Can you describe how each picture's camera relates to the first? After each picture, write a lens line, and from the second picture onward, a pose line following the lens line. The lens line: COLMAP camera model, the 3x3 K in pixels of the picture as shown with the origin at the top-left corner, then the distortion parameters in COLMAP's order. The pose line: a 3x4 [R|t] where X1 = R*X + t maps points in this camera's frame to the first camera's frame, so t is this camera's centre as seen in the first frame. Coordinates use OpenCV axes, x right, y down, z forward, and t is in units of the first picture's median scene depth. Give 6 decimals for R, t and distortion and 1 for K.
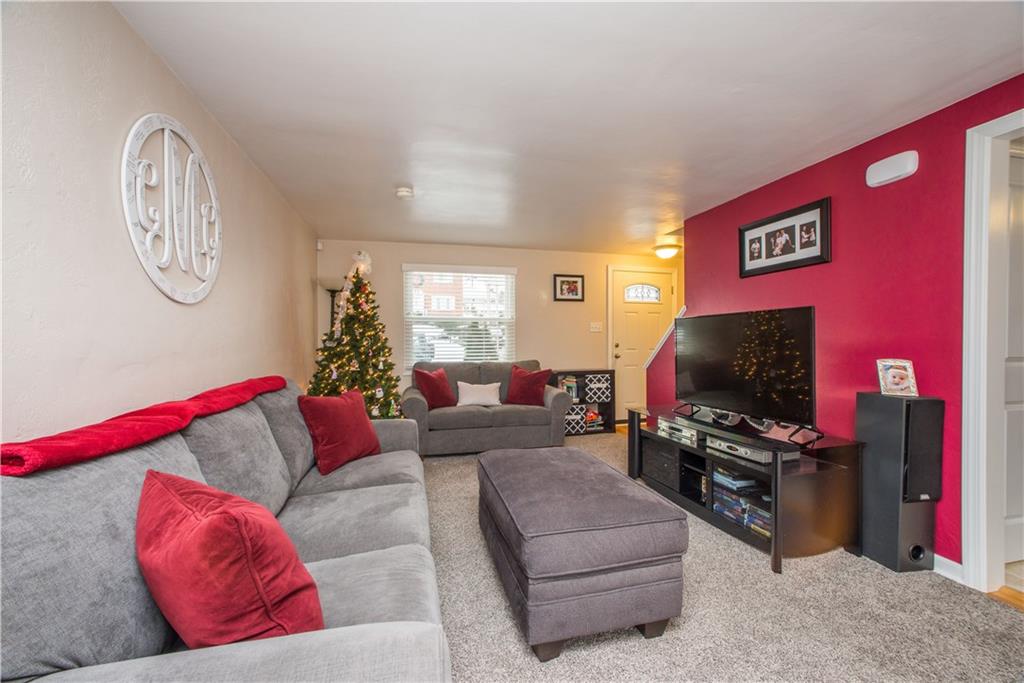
lens RADIAL K [[433.8, 0, 508.8], [0, 433.8, 340.4], [0, 0, 1]] dist [-0.001571, 0.000290]
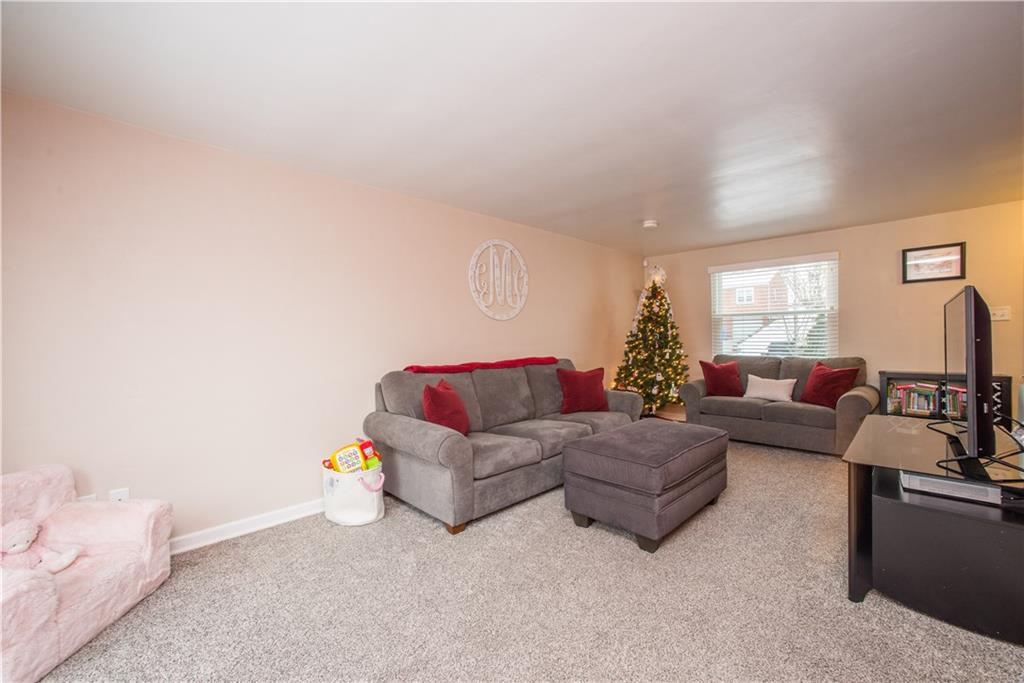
lens RADIAL K [[414.6, 0, 476.8], [0, 414.6, 340.7], [0, 0, 1]] dist [-0.000766, 0.000157]
pose [[0.472131, 0.003569, -0.881521, 0.462536], [0.009430, 0.999914, 0.009099, -0.001433], [0.881478, -0.012608, 0.472057, -0.045109]]
